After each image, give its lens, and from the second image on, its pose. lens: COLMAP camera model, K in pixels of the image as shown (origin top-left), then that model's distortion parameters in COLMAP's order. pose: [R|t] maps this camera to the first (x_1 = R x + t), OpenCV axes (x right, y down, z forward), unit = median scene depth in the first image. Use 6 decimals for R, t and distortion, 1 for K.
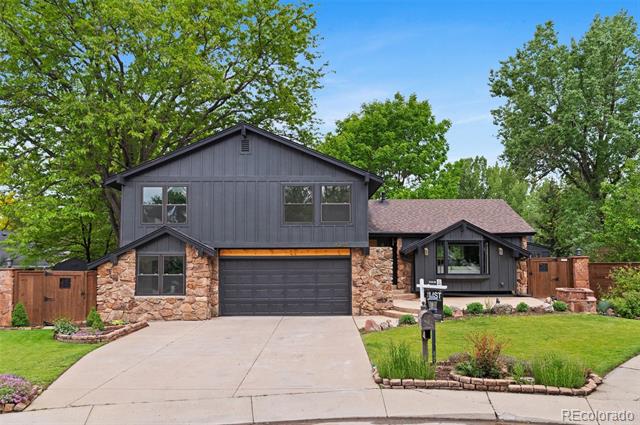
lens RADIAL K [[546.6, 0, 319.5], [0, 546.6, 229.0], [0, 0, 1]] dist [0.004749, 0.002765]
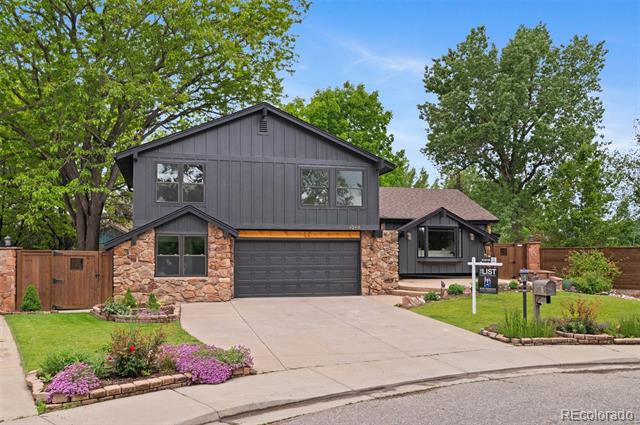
lens RADIAL K [[566.9, 0, 319.9], [0, 566.9, 235.1], [0, 0, 1]] dist [0.004707, -0.002066]
pose [[0.968329, 0.012840, 0.249349, -0.289514], [-0.020336, 0.999415, 0.027510, 0.014551], [-0.248850, -0.031710, 0.968023, -0.029140]]
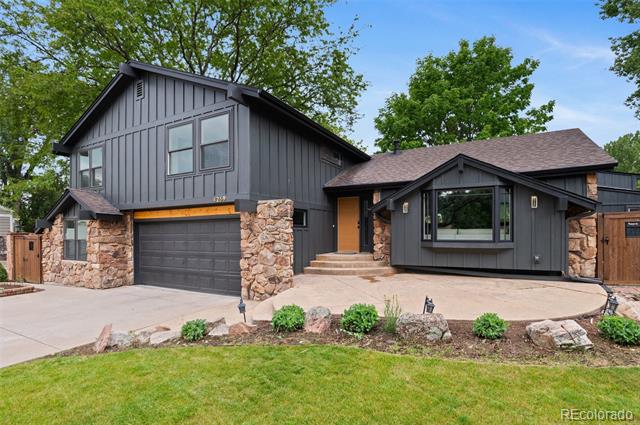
lens RADIAL K [[327.8, 0, 318.6], [0, 327.8, 231.0], [0, 0, 1]] dist [-0.018900, -0.000173]
pose [[0.864726, -0.004790, -0.502222, 0.358358], [0.037685, 0.997755, 0.055370, 0.050870], [0.500829, -0.066806, 0.862964, 0.684982]]
